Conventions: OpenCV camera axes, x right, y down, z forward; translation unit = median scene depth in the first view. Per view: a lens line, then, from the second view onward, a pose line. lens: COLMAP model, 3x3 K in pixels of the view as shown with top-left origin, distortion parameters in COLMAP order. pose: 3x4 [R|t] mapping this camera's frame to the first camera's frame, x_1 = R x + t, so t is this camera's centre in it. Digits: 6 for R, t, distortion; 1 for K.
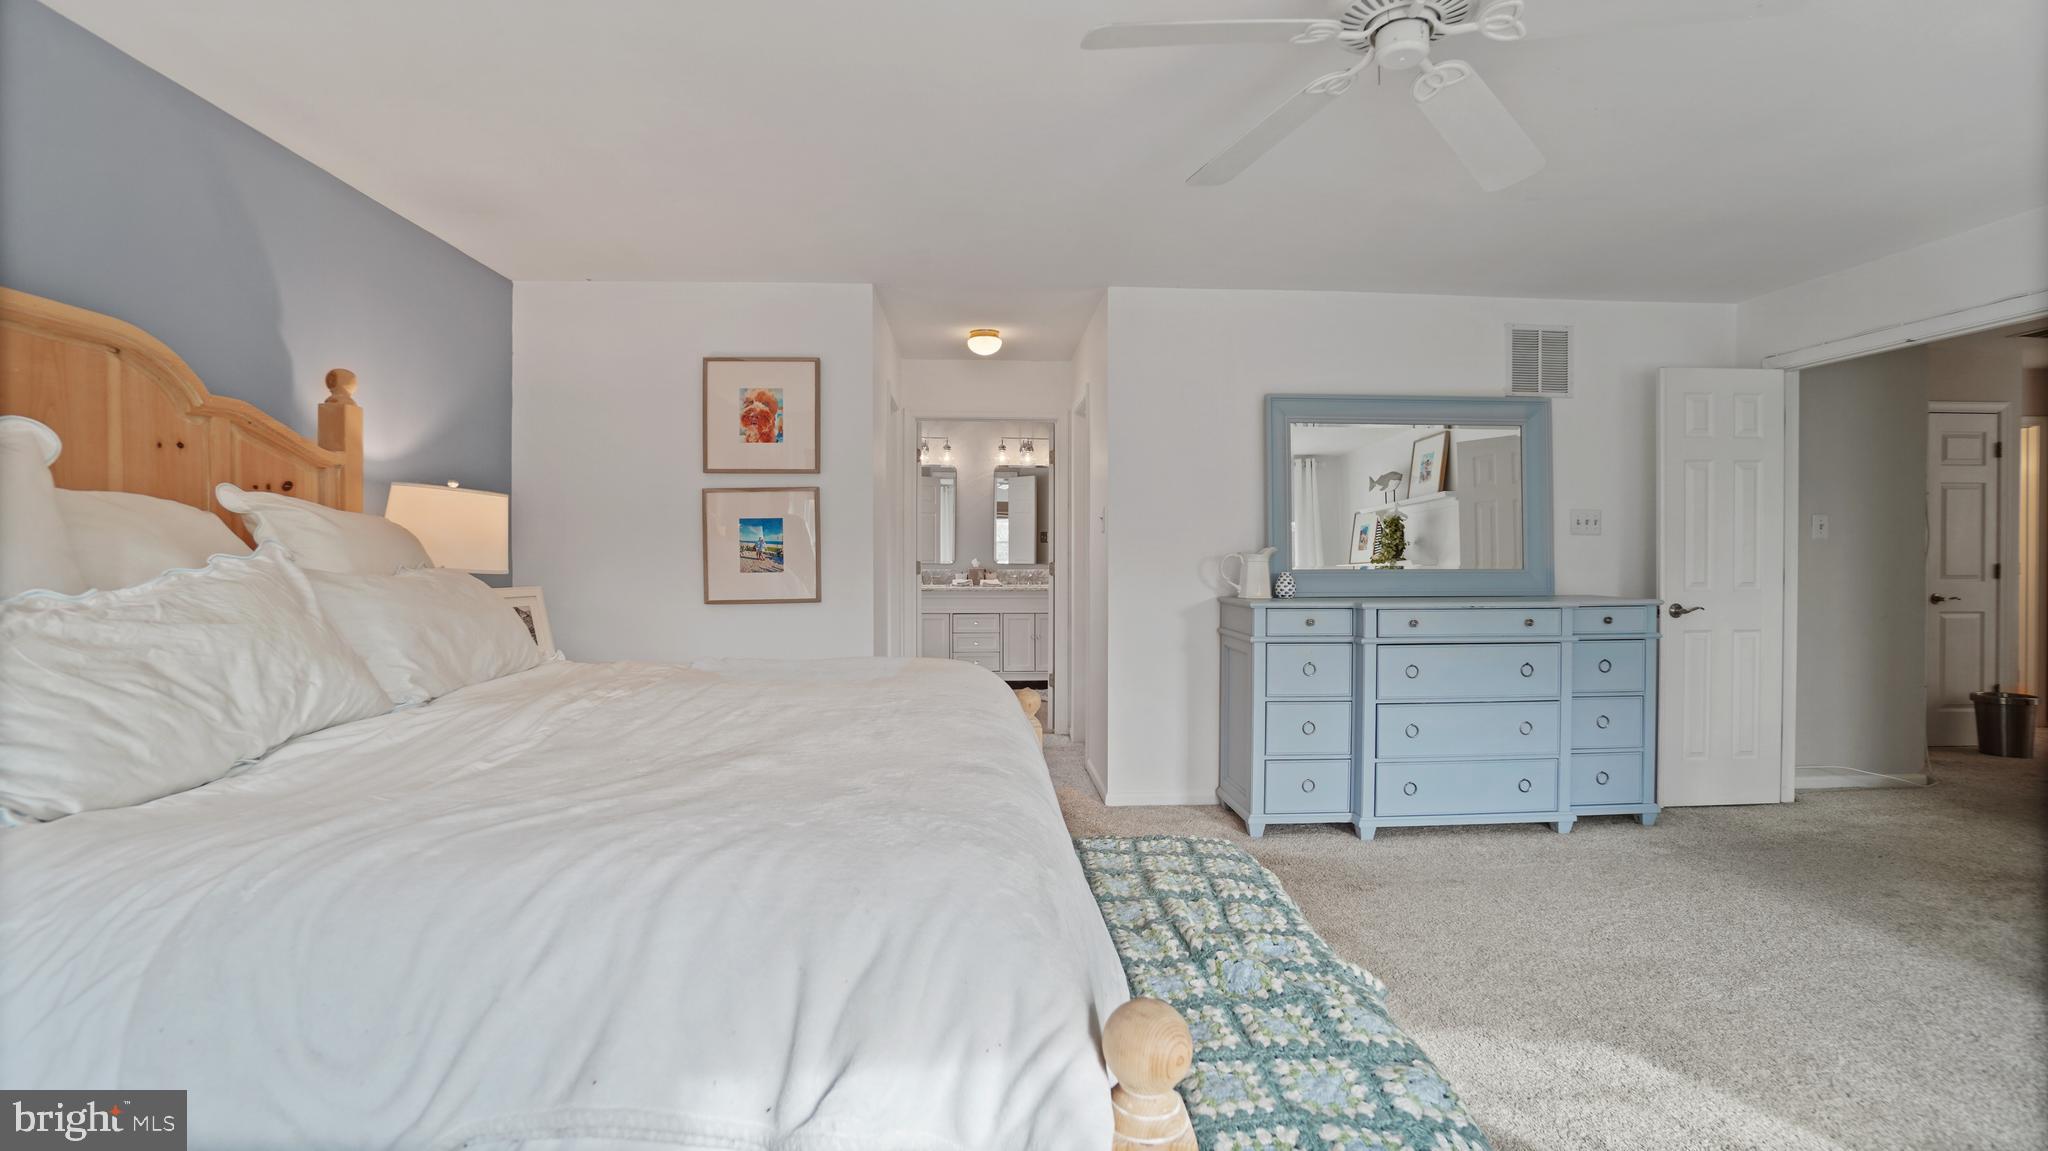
lens RADIAL K [[919.0, 0, 1002.4], [0, 919.0, 558.7], [0, 0, 1]] dist [-0.057221, 0.017130]
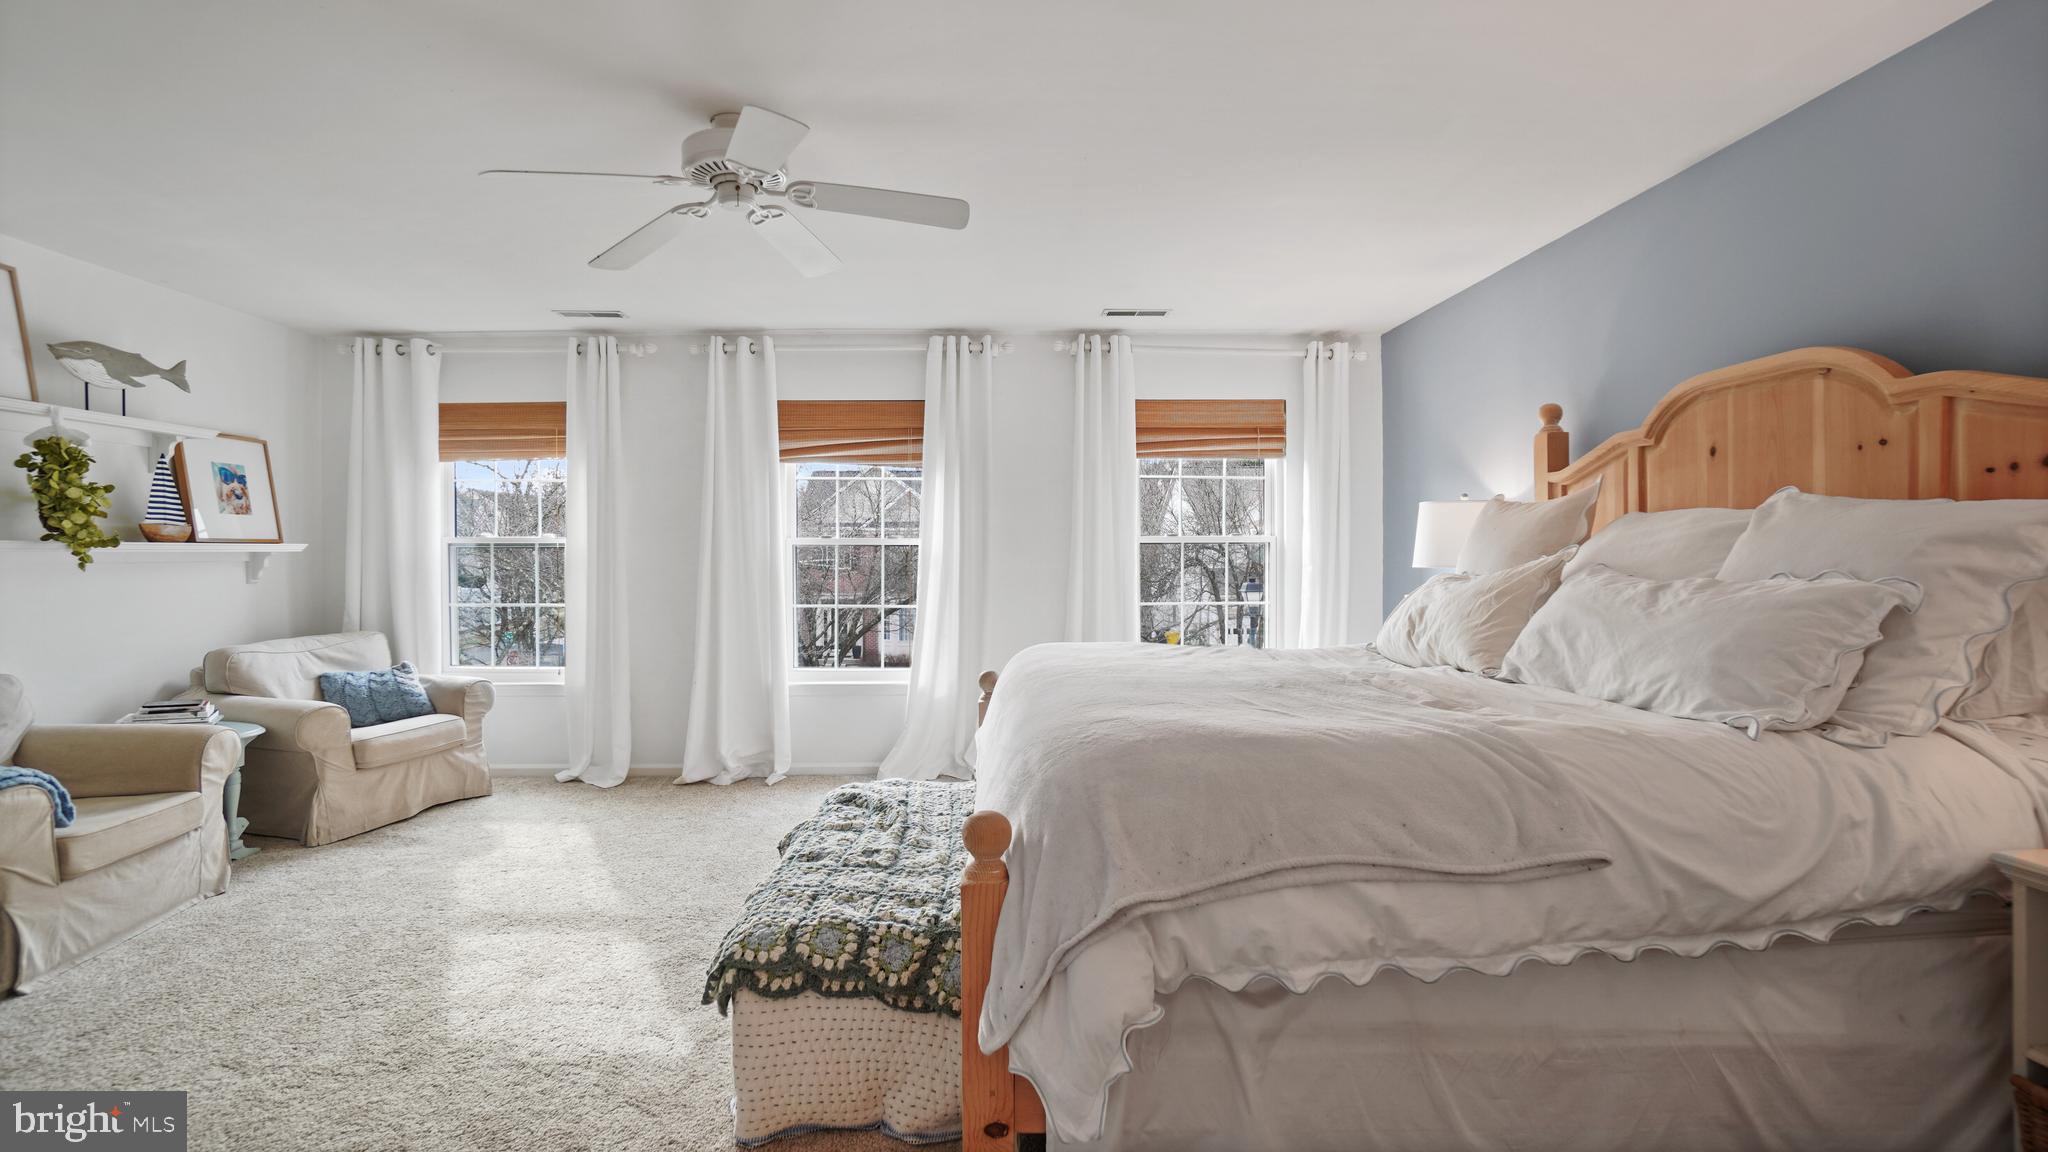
lens RADIAL K [[919.0, 0, 1015.4], [0, 919.0, 570.4], [0, 0, 1]] dist [-0.057221, 0.017130]
pose [[-0.999959, 0.007185, 0.005449, 0.002730], [0.007339, 0.999558, 0.028803, -0.012723], [-0.005240, 0.028842, -0.999570, 1.046840]]
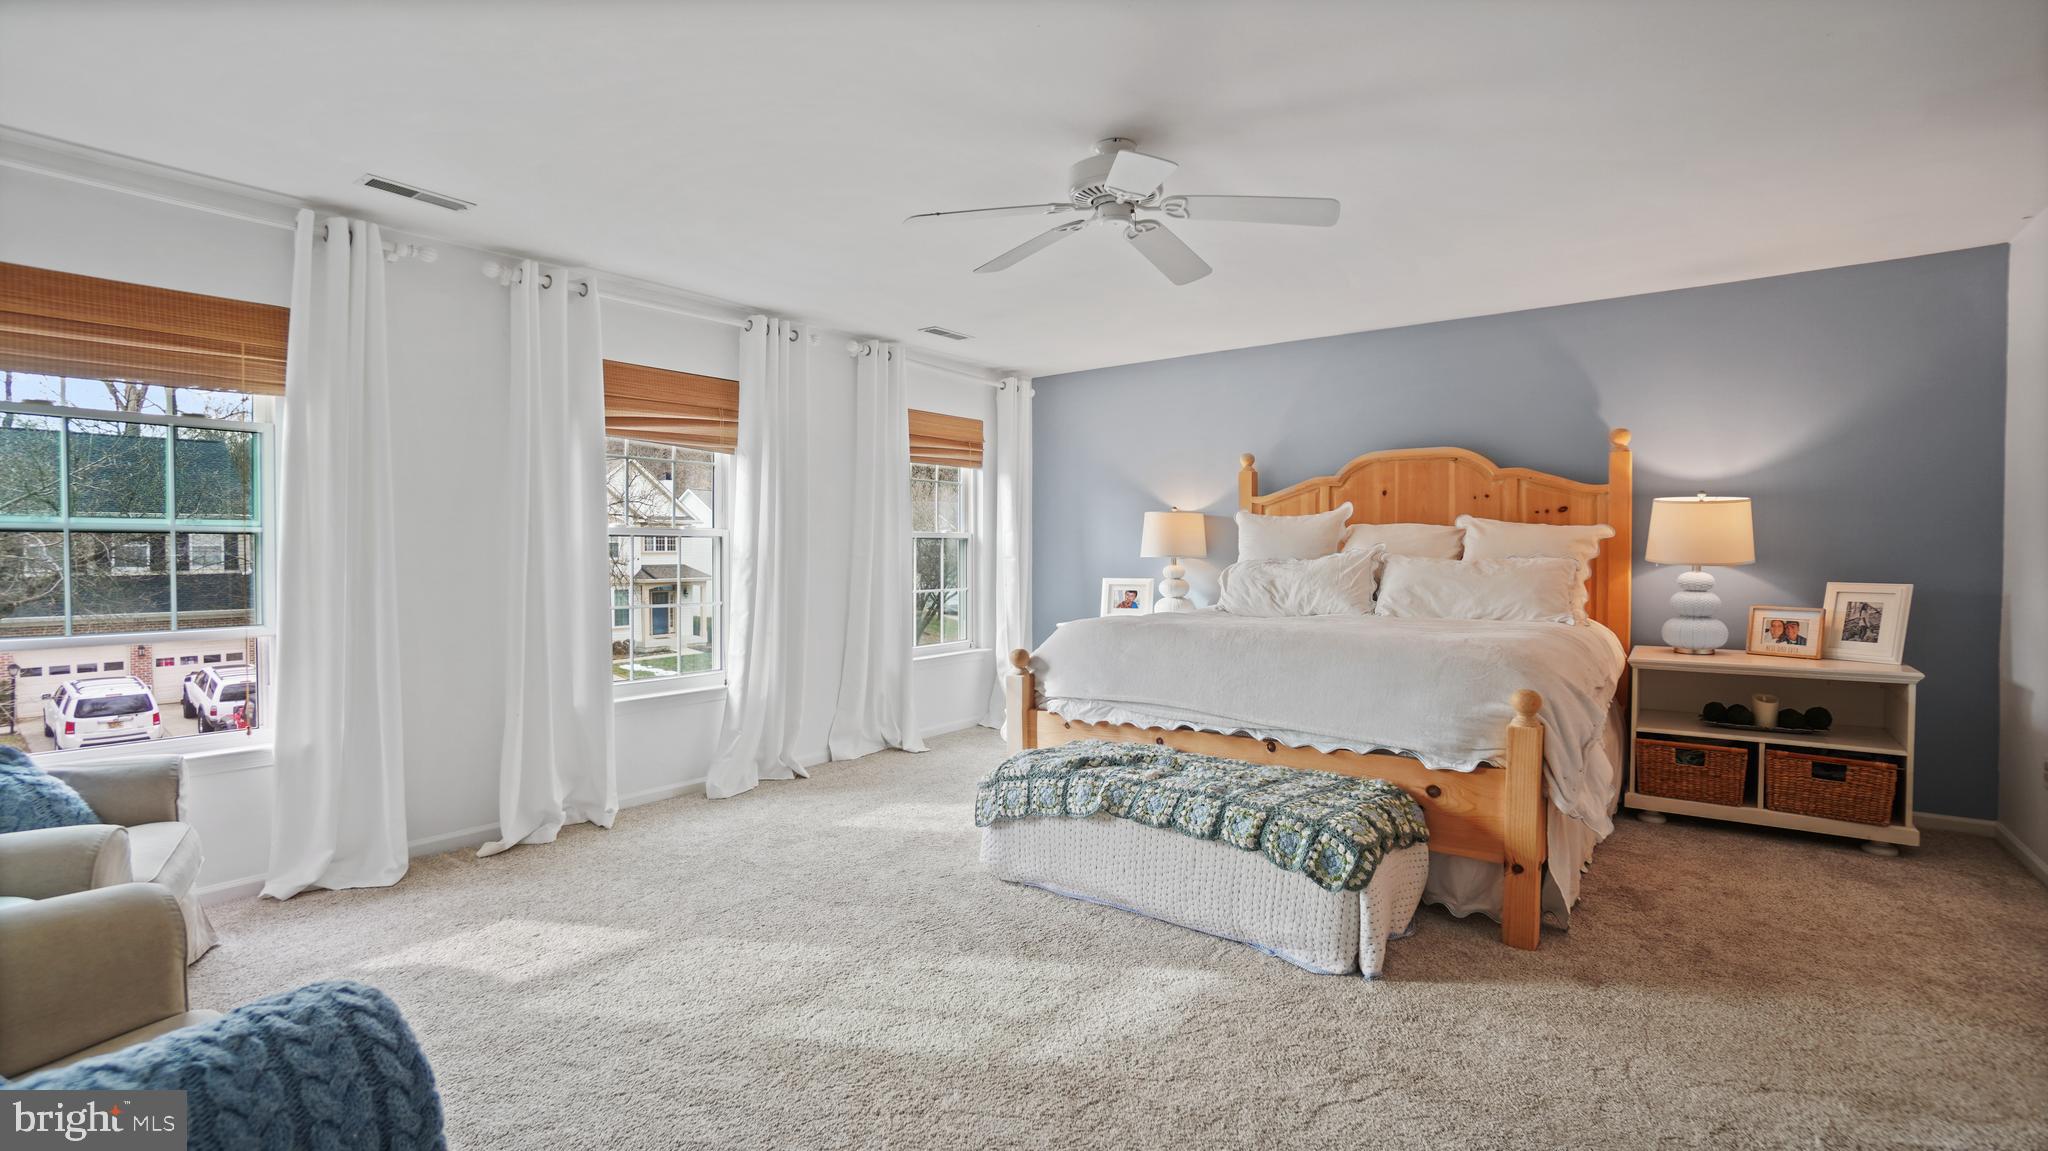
lens RADIAL K [[919.0, 0, 1003.8], [0, 919.0, 565.6], [0, 0, 1]] dist [-0.057221, 0.017130]
pose [[-0.653114, 0.017258, -0.757063, 0.759261], [-0.005090, 0.999618, 0.027179, -0.008818], [0.757243, 0.021604, -0.652776, 0.816481]]
